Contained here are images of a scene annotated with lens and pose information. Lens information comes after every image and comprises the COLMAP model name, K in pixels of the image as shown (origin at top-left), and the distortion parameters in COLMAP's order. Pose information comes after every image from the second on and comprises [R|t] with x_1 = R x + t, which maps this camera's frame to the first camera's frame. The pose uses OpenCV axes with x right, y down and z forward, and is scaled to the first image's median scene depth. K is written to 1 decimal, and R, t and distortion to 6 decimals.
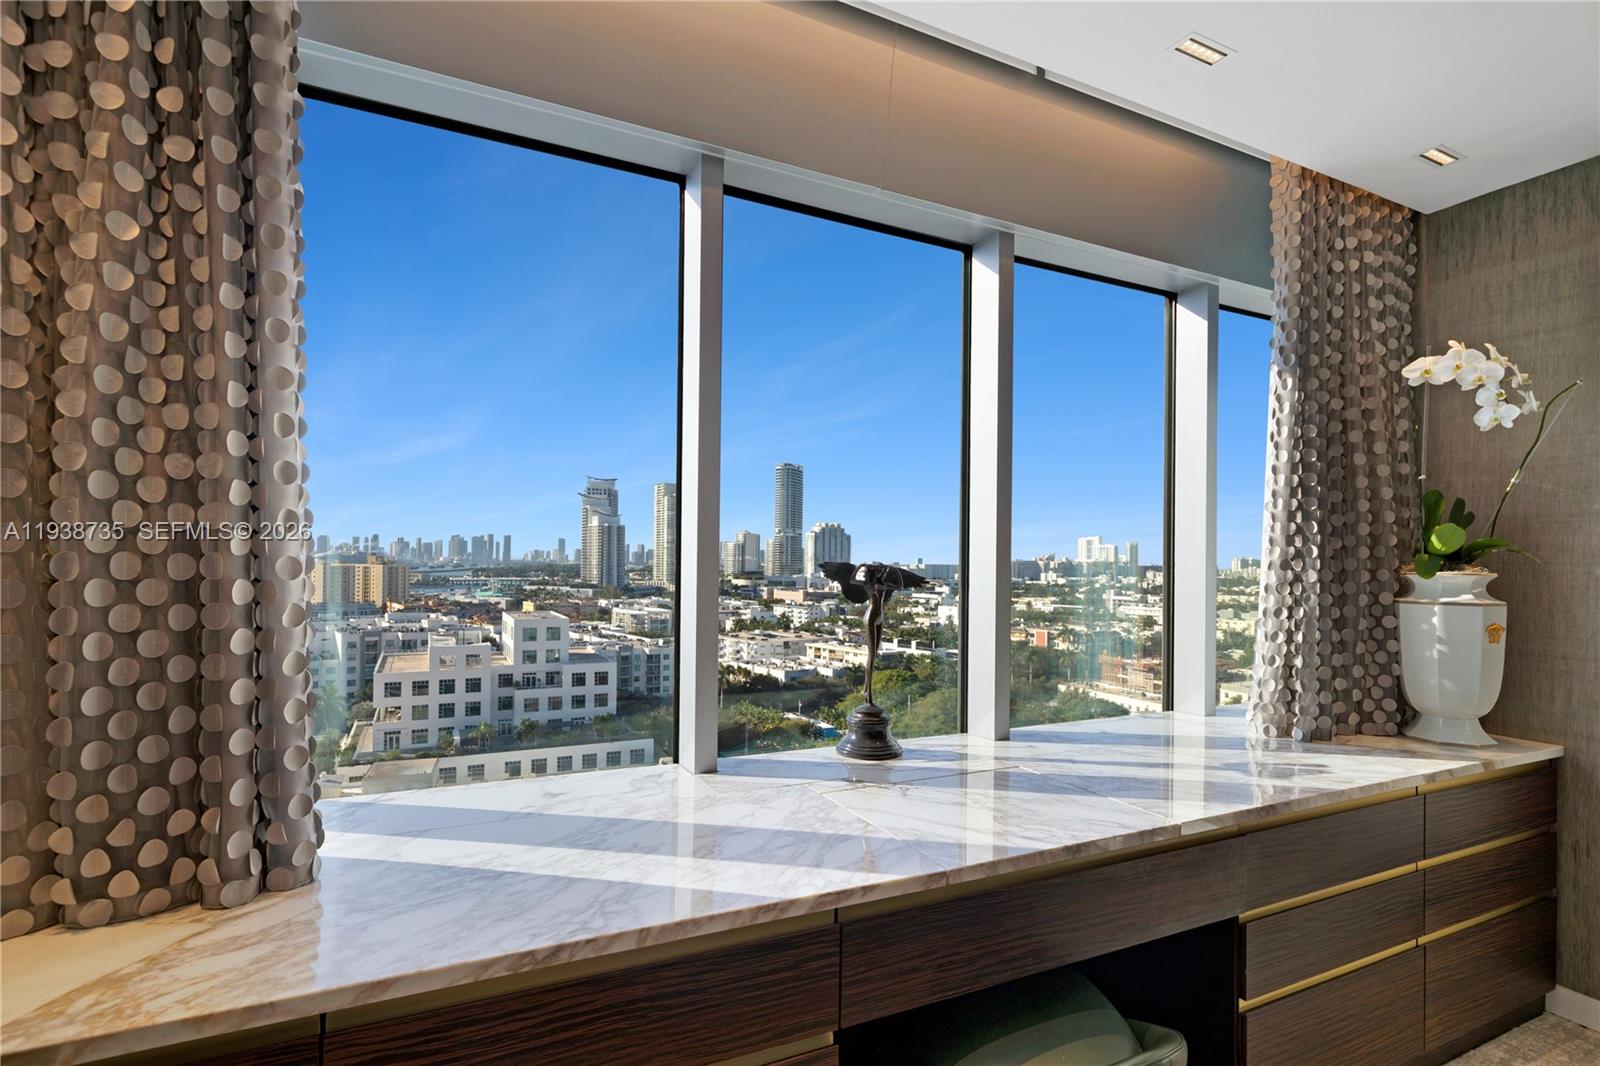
lens RADIAL K [[775.4, 0, 796.7], [0, 775.4, 545.4], [0, 0, 1]] dist [0.000355, 0.000058]
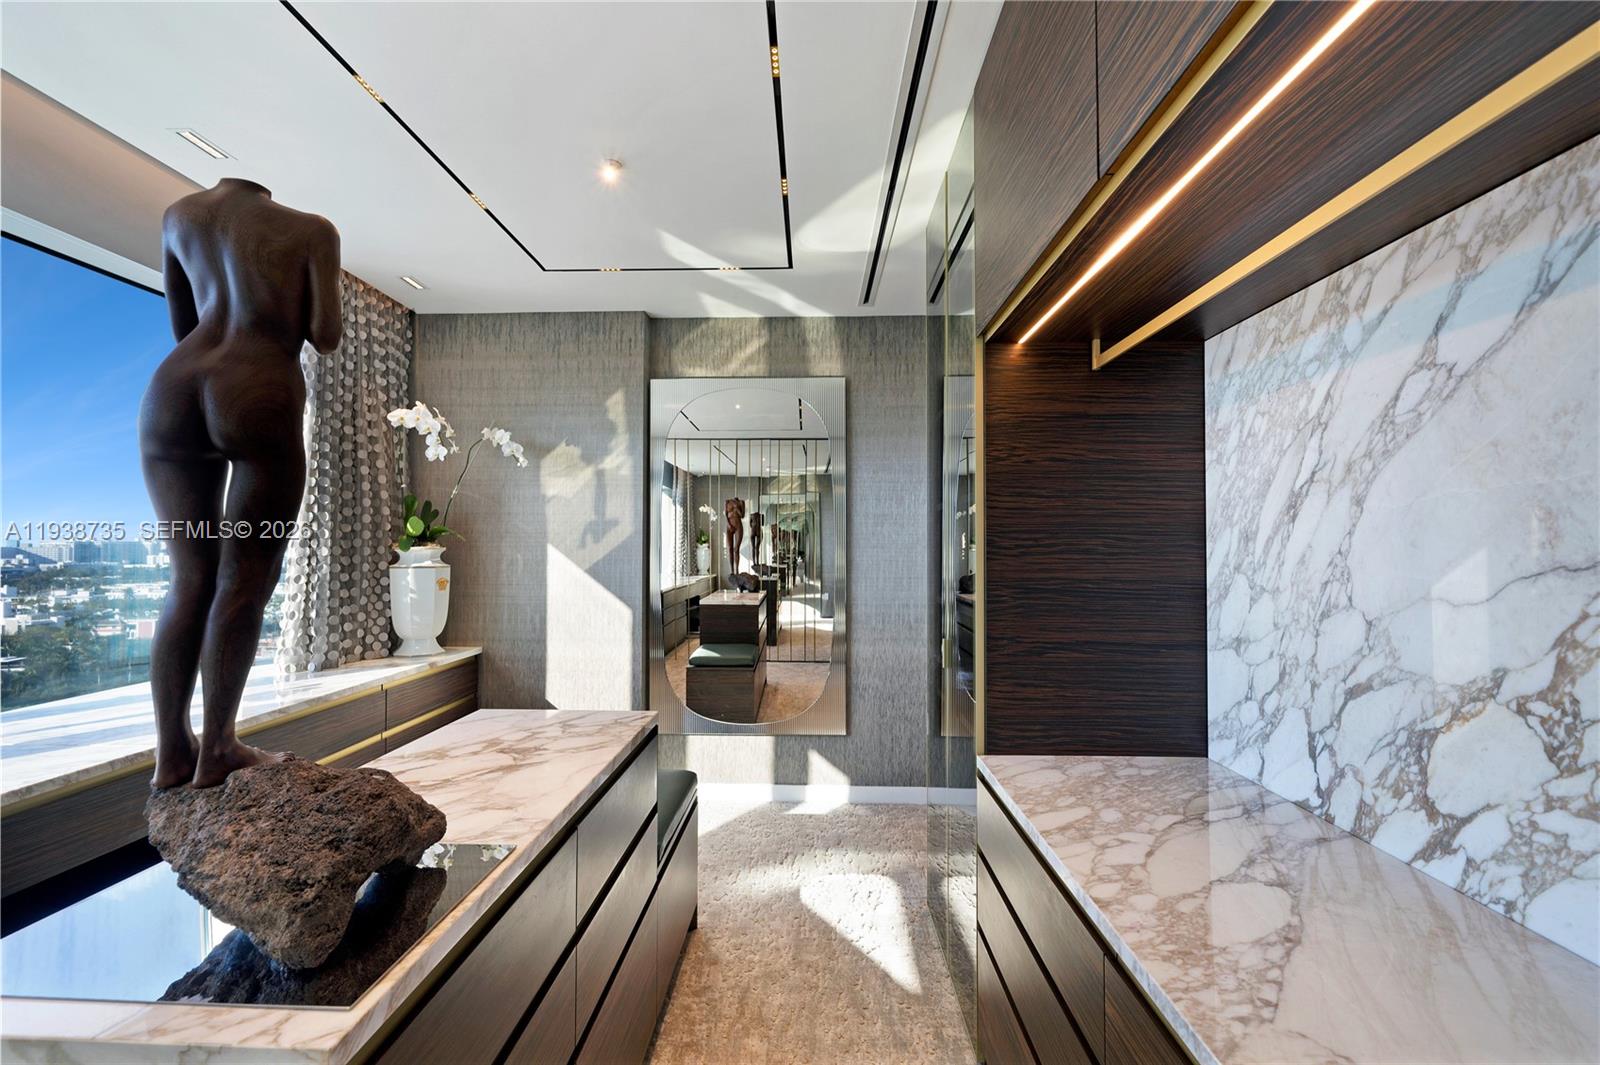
lens RADIAL K [[657.1, 0, 797.3], [0, 657.1, 533.1], [0, 0, 1]] dist [-0.002603, -0.000018]
pose [[0.466132, 0.006211, 0.884693, 0.017820], [-0.013922, 0.999903, 0.000315, -0.005394], [-0.884605, -0.012464, 0.466174, -0.289846]]
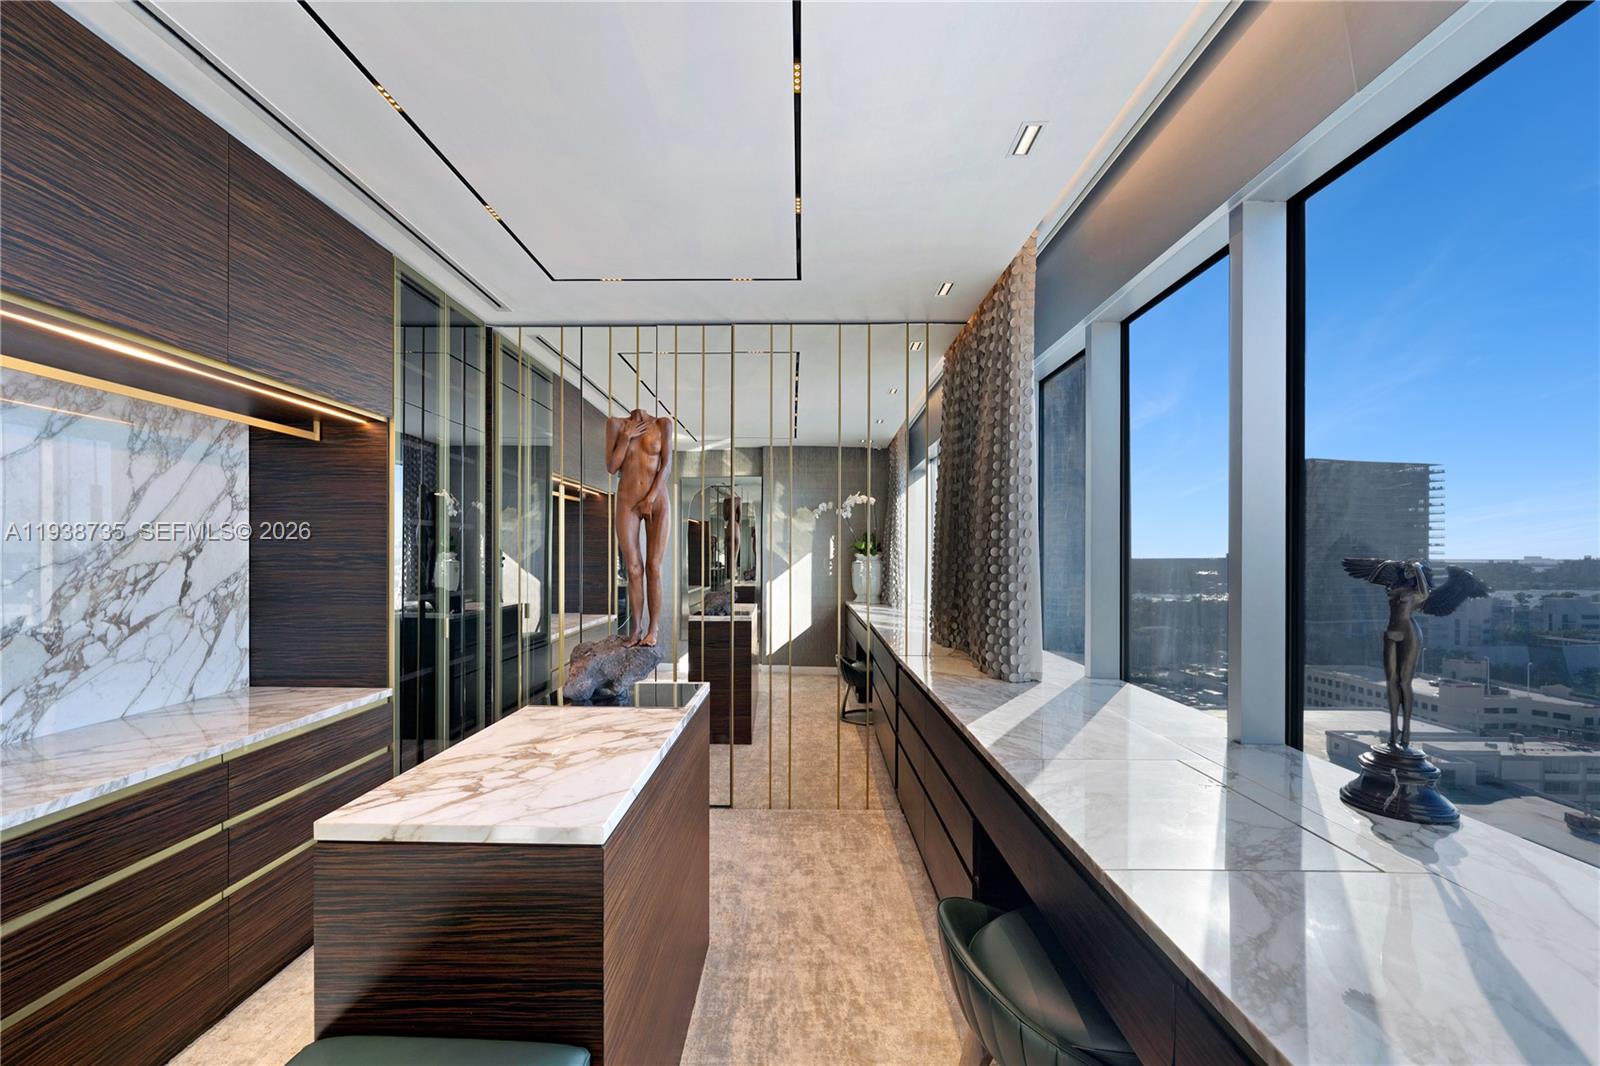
lens RADIAL K [[641.9, 0, 795.2], [0, 641.9, 544.1], [0, 0, 1]] dist [-0.003140, 0.000104]
pose [[-0.450418, -0.021517, -0.892559, 0.879222], [0.011817, 0.999478, -0.030058, 0.020540], [0.892740, -0.024086, -0.449928, 0.729375]]
